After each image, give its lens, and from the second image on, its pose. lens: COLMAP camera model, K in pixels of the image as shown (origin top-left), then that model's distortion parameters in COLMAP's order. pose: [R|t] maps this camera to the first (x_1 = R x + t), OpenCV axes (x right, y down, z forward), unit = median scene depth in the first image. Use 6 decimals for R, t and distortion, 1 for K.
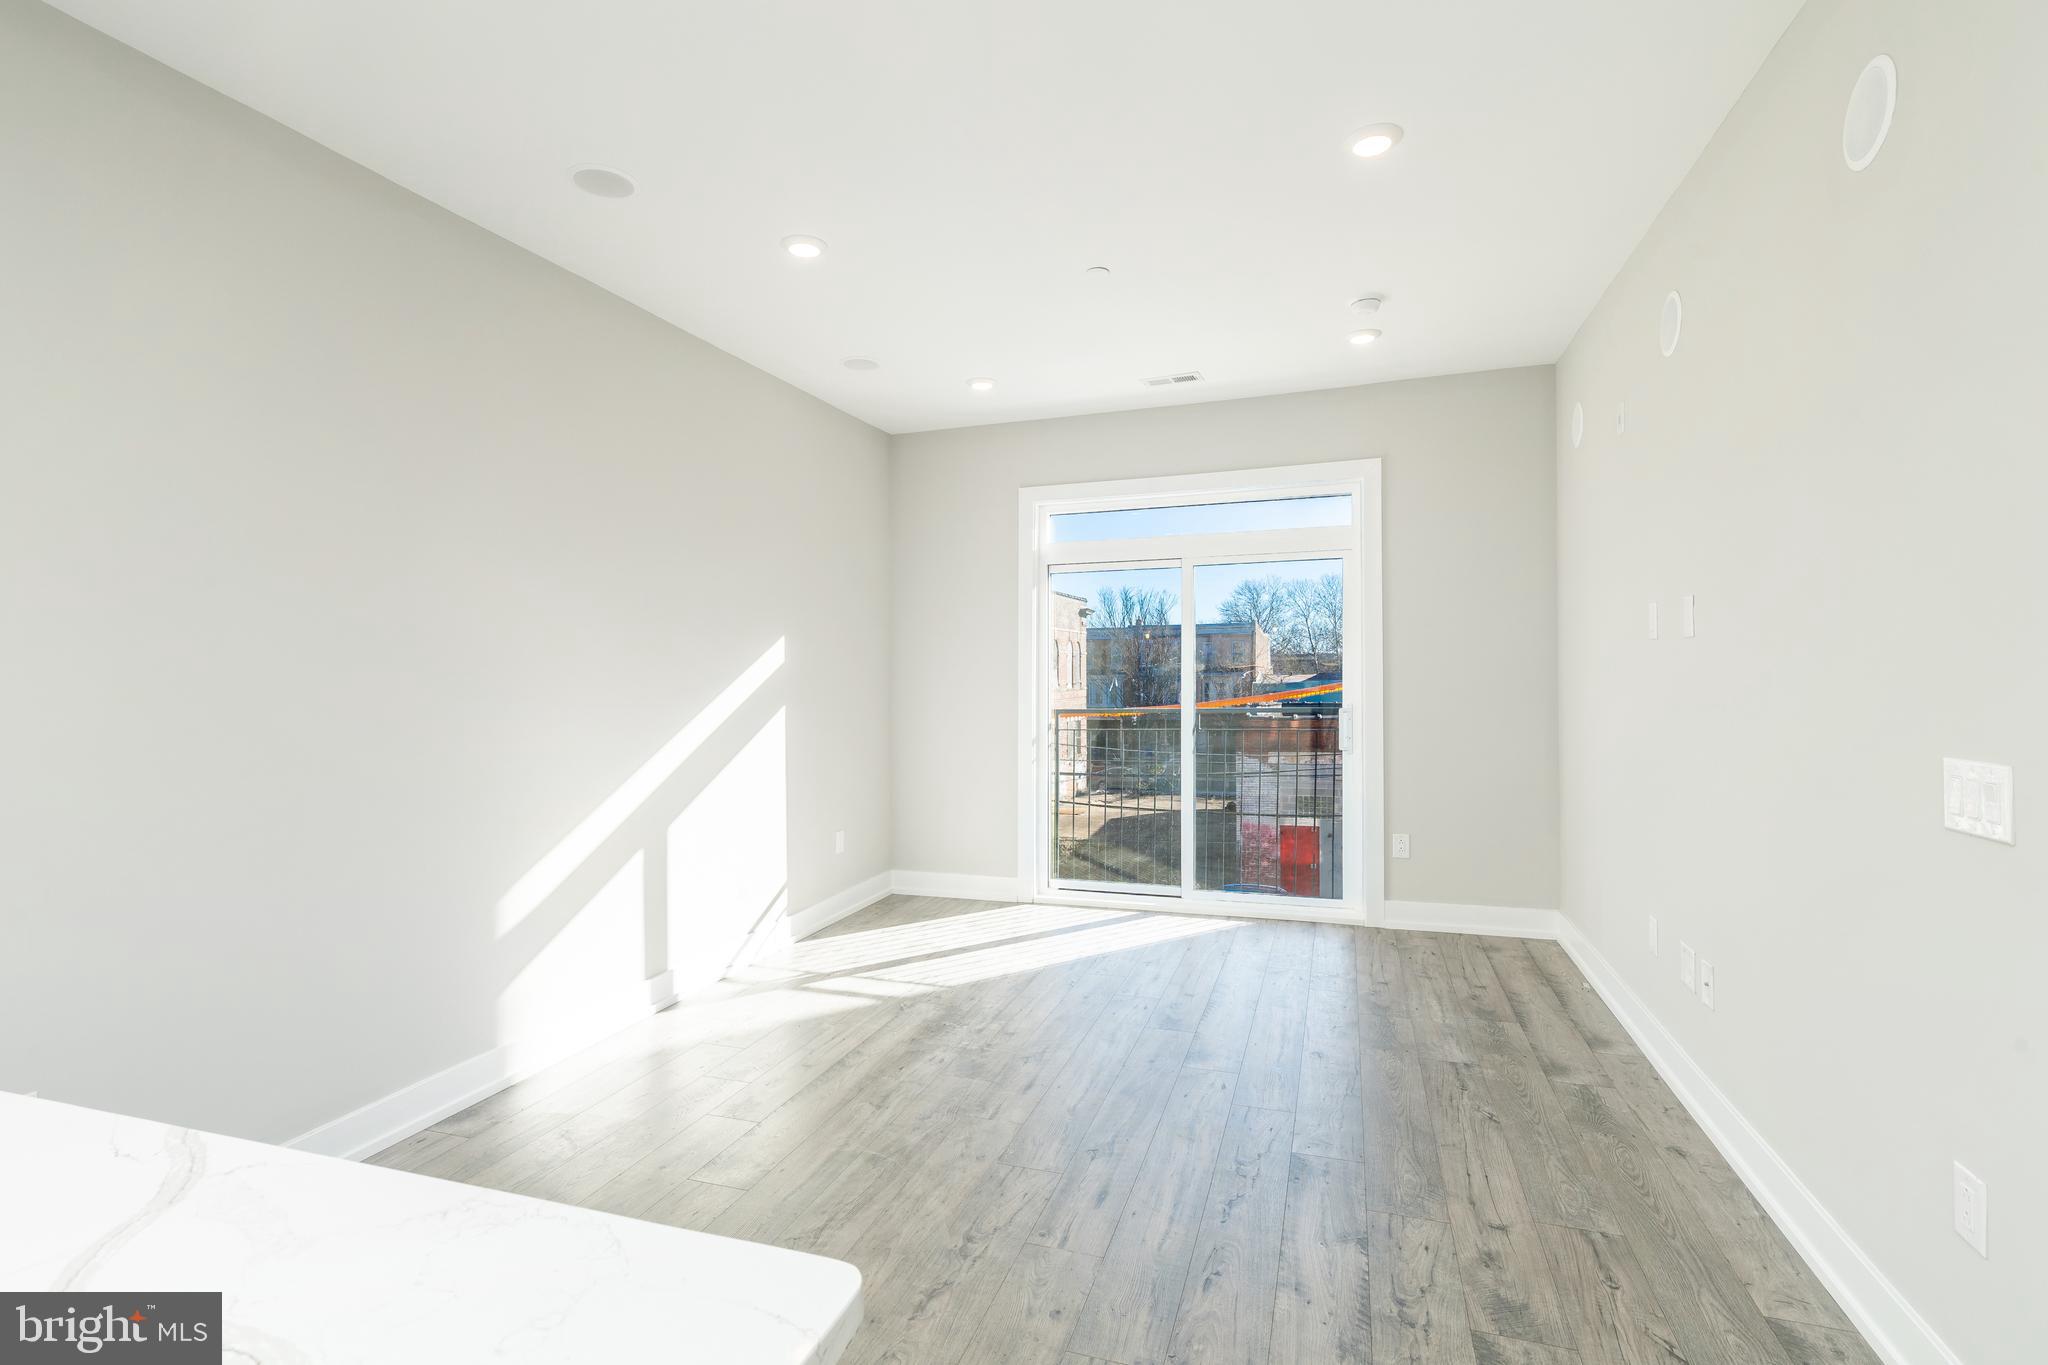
lens RADIAL K [[928.9, 0, 1050.4], [0, 928.9, 638.7], [0, 0, 1]] dist [0.008217, -0.001868]
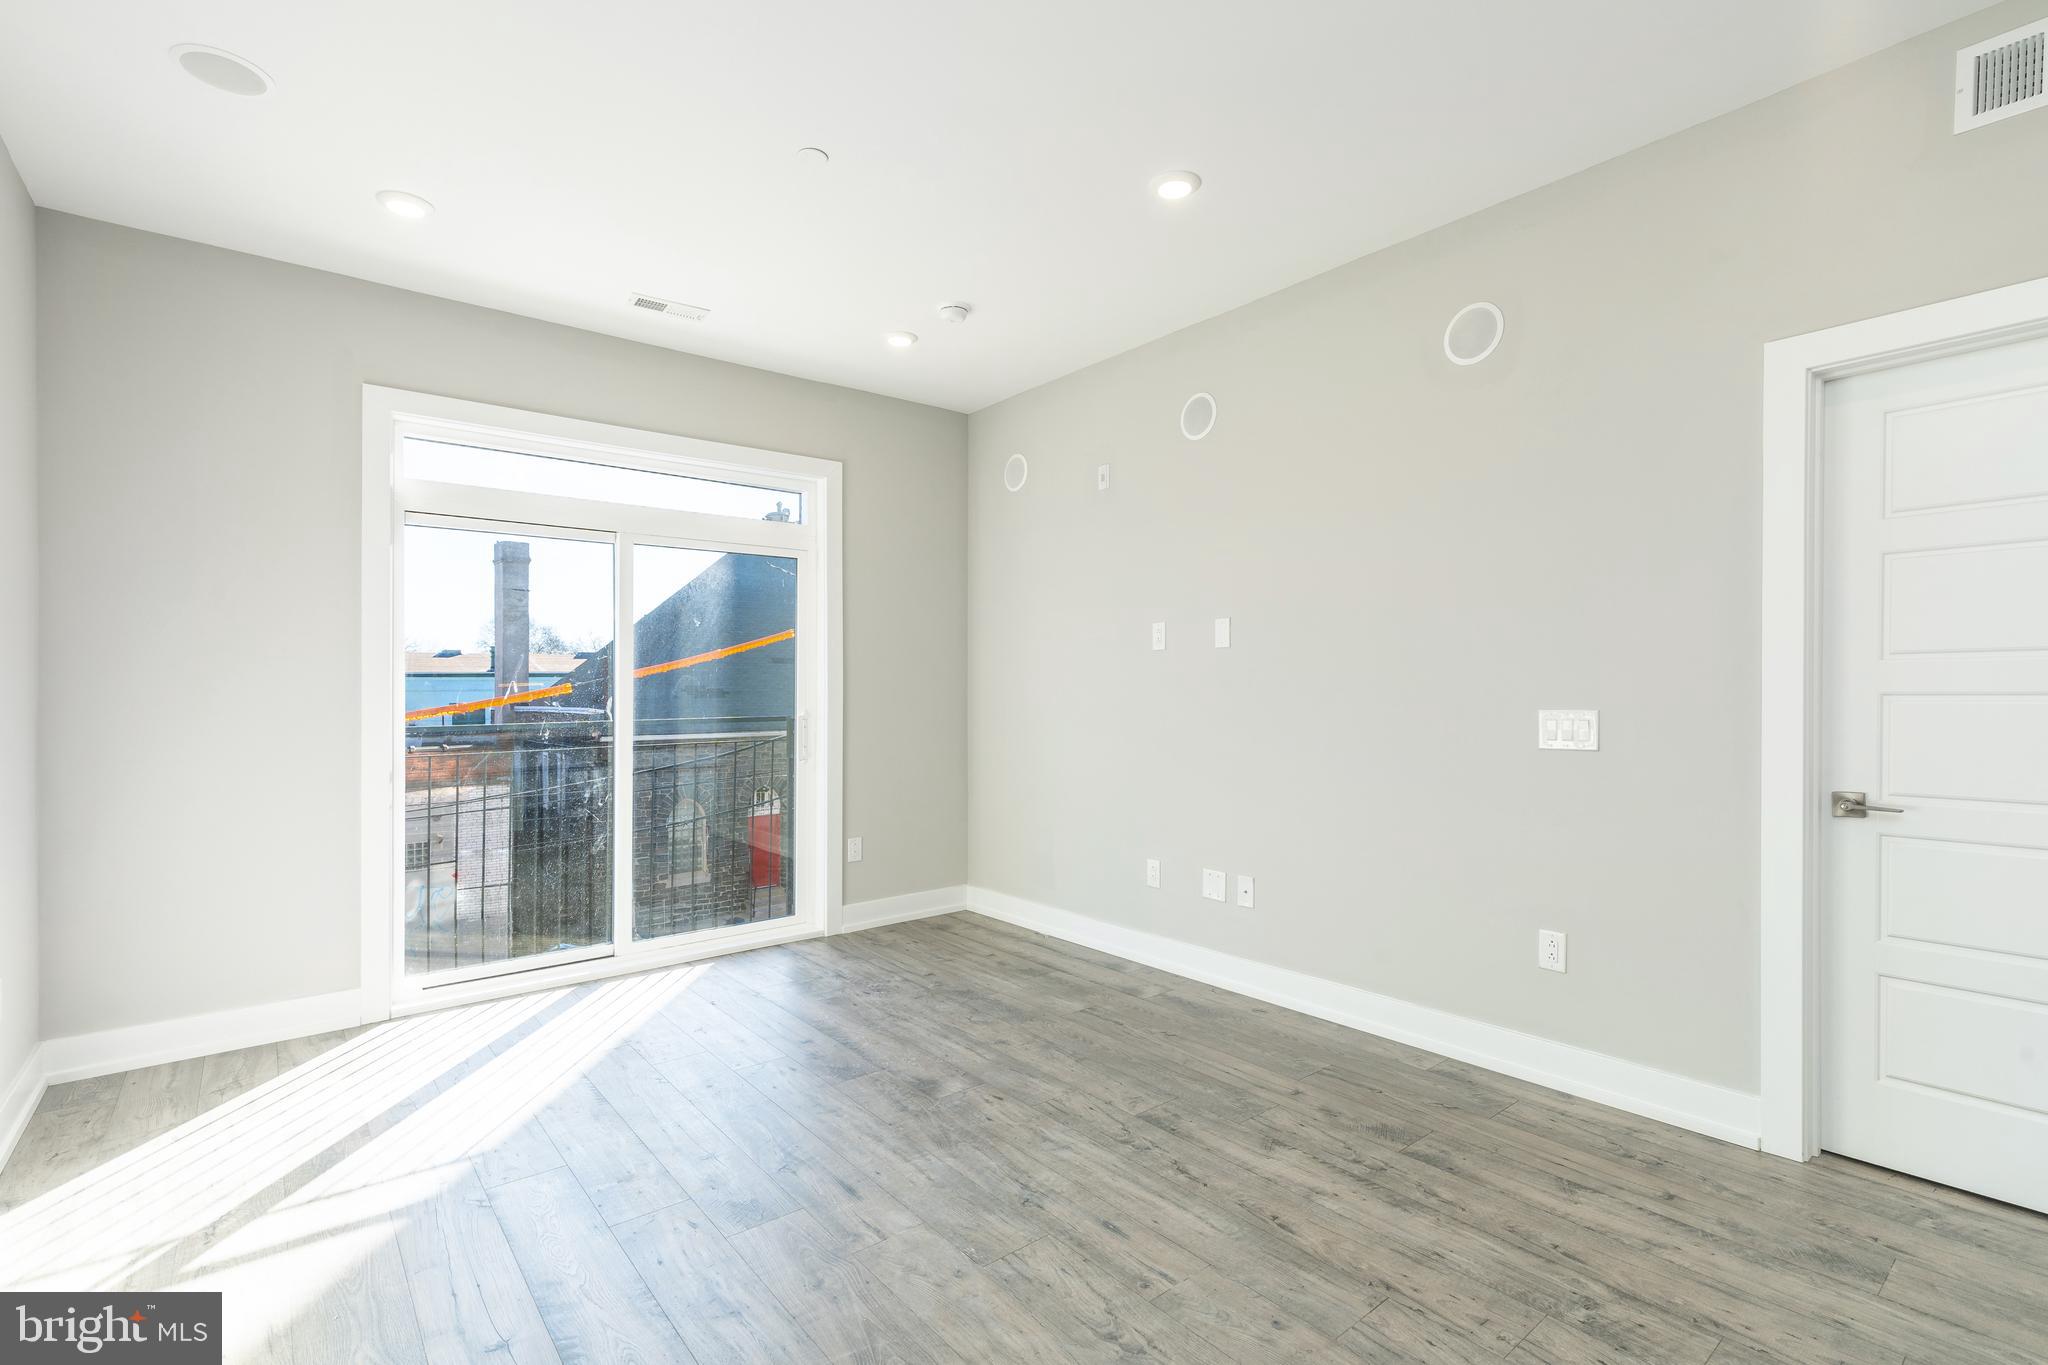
lens RADIAL K [[928.9, 0, 1038.1], [0, 928.9, 688.9], [0, 0, 1]] dist [0.008217, -0.001868]
pose [[0.536959, 0.011311, 0.843532, -0.538510], [-0.029568, 0.999548, 0.005419, 0.052533], [-0.843090, -0.027851, 0.537051, 0.422038]]
